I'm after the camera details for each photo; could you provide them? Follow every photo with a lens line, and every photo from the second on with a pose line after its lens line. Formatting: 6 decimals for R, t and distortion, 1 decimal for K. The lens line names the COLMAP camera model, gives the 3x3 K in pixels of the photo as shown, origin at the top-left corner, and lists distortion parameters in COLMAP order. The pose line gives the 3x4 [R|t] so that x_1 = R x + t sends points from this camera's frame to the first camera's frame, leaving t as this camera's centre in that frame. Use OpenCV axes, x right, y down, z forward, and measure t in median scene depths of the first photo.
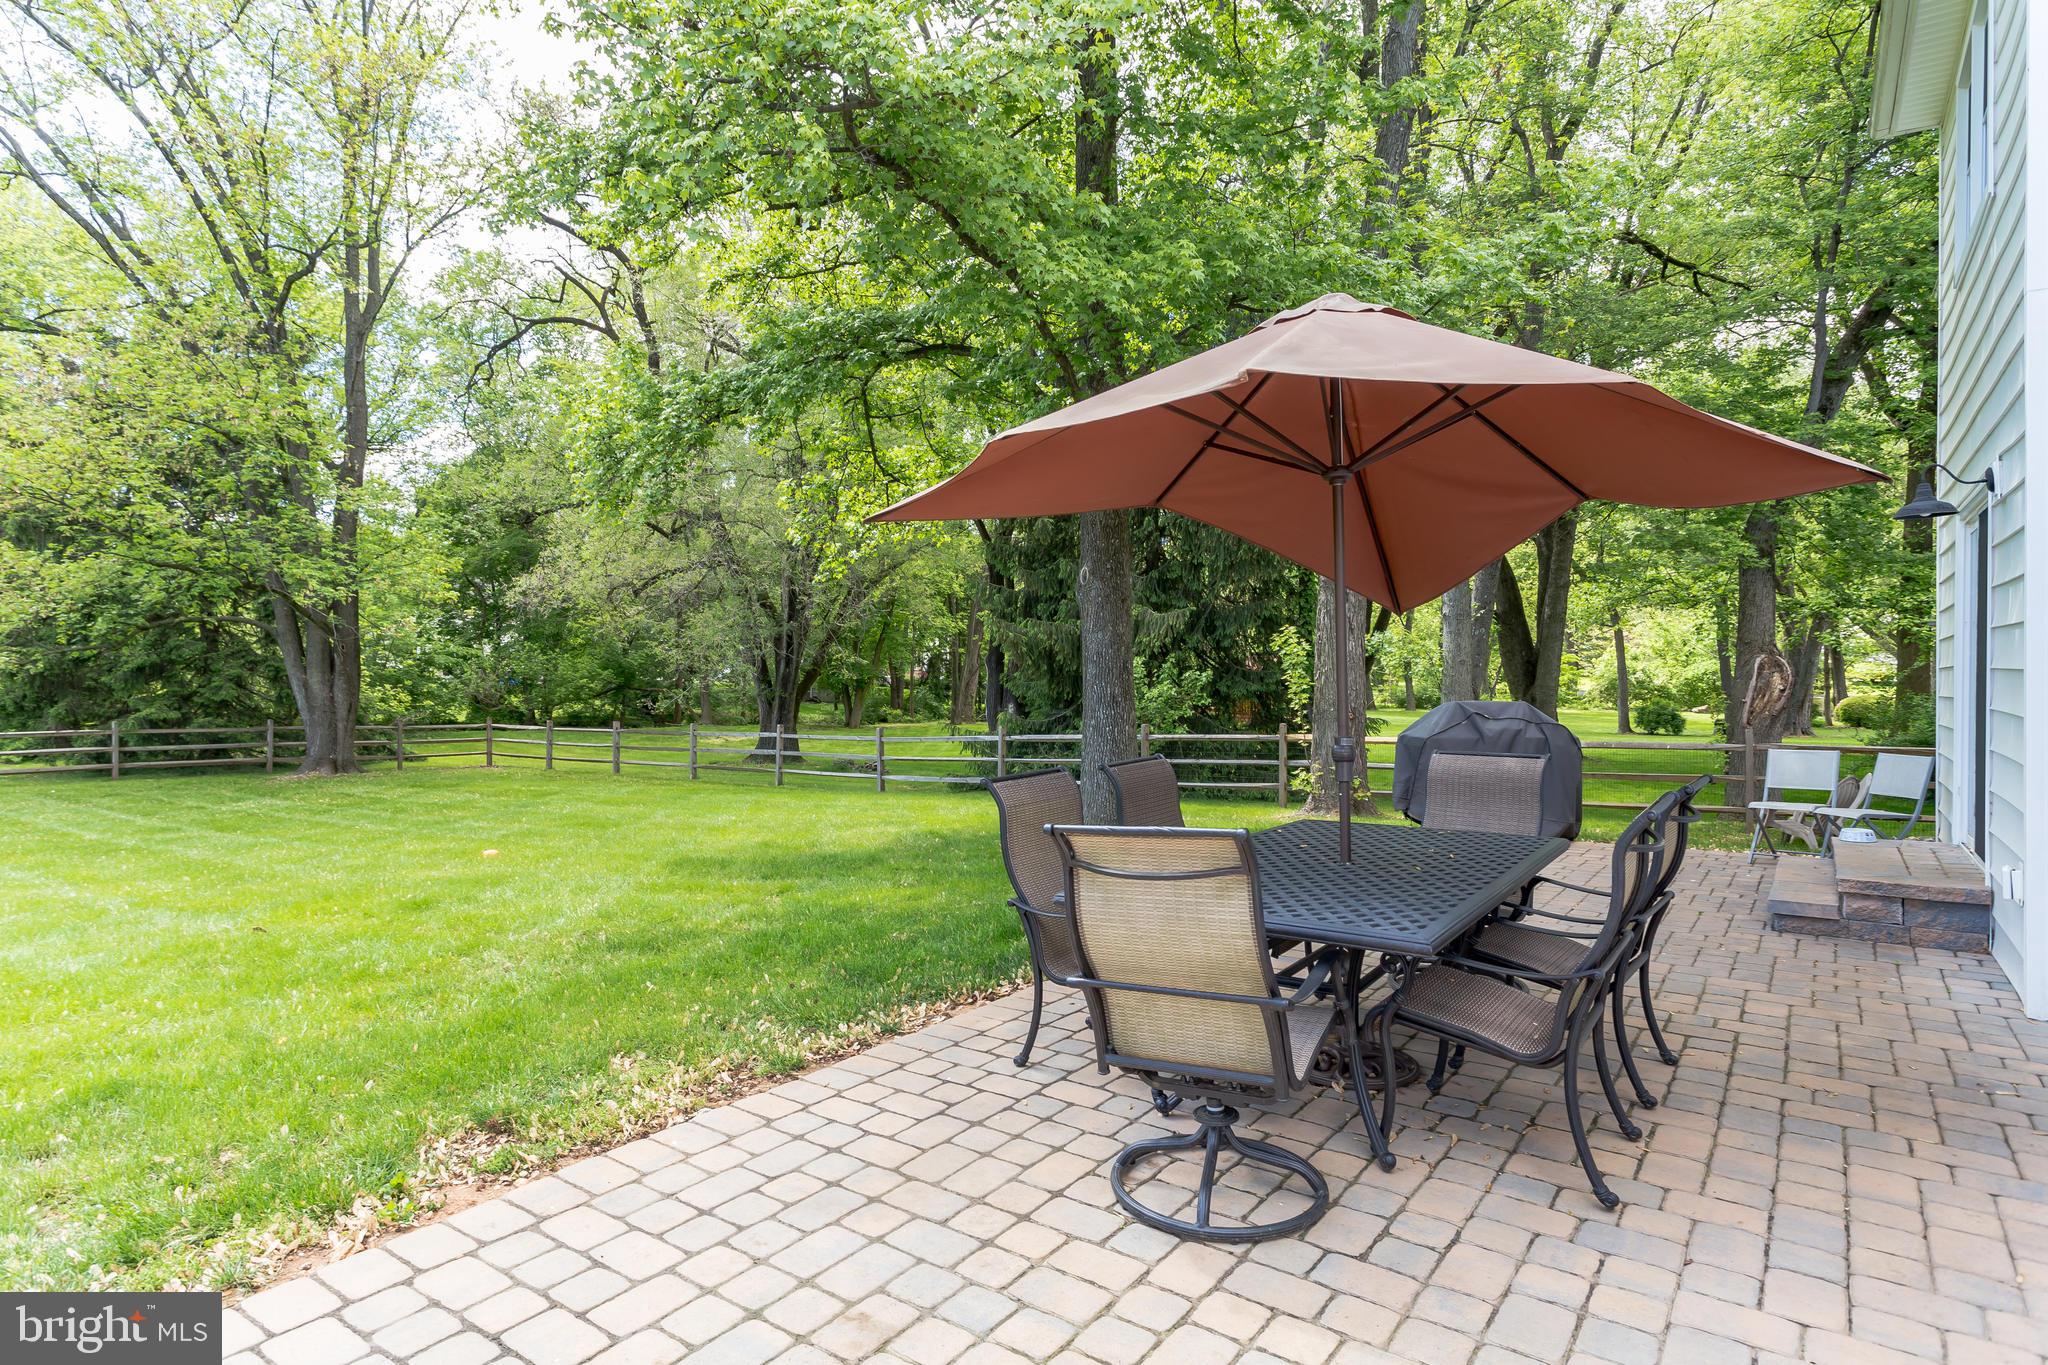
lens RADIAL K [[1168.6, 0, 1027.0], [0, 1168.6, 654.2], [0, 0, 1]] dist [-0.004152, -0.000715]
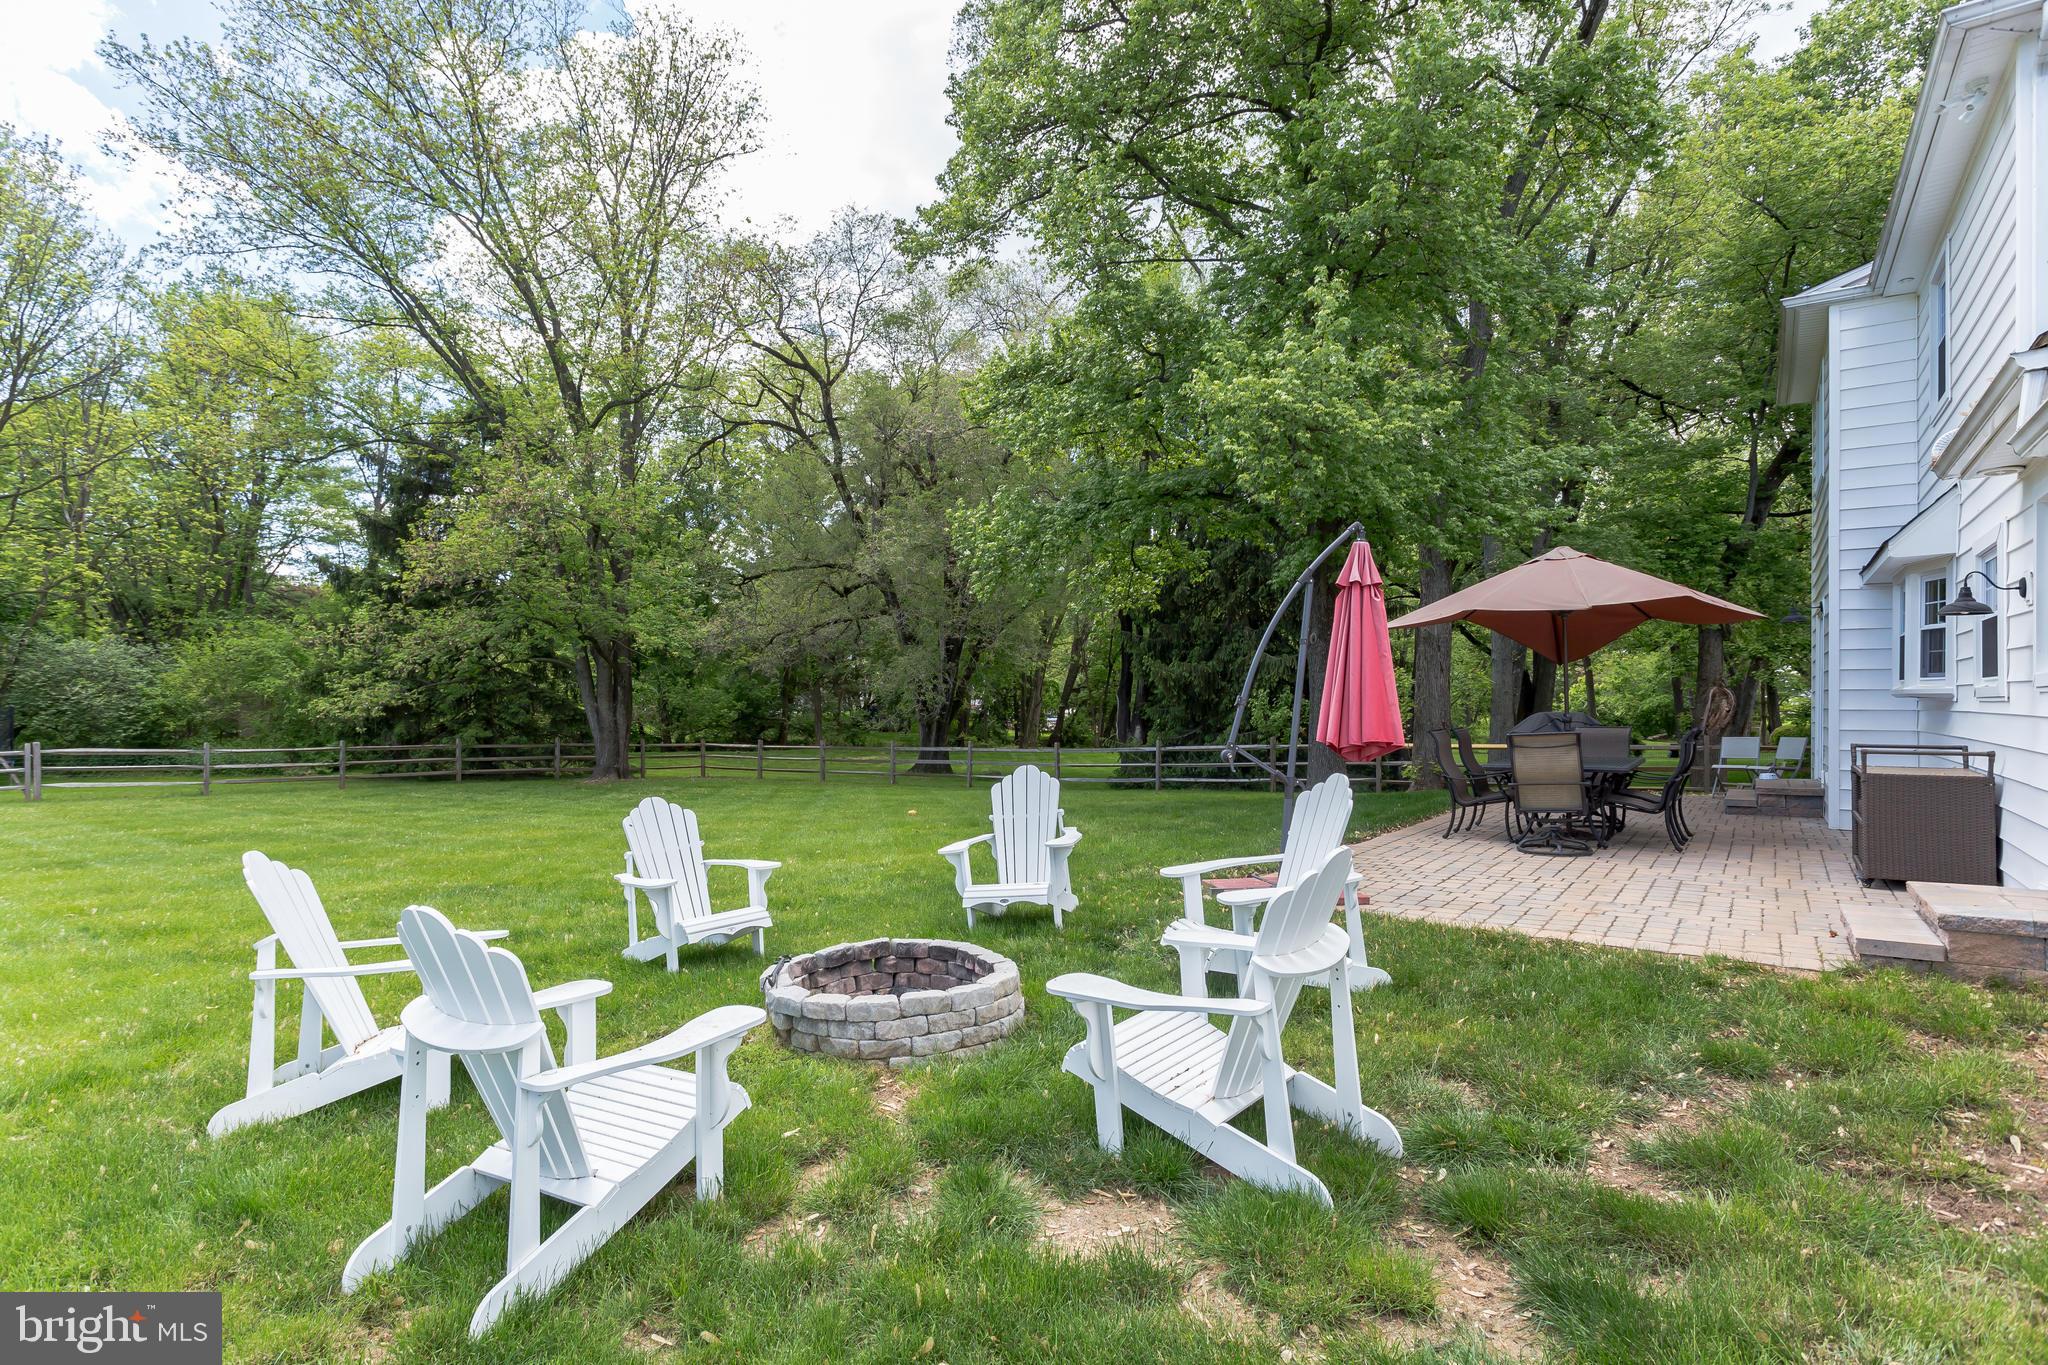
lens RADIAL K [[1123.6, 0, 1024.0], [0, 1123.6, 682.5], [0, 0, 1]] dist [0.001749, 0.000331]
pose [[0.999847, 0.001442, 0.017438, -0.166816], [-0.001319, 0.999974, -0.007118, 0.003653], [-0.017448, 0.007094, 0.999823, -0.253445]]
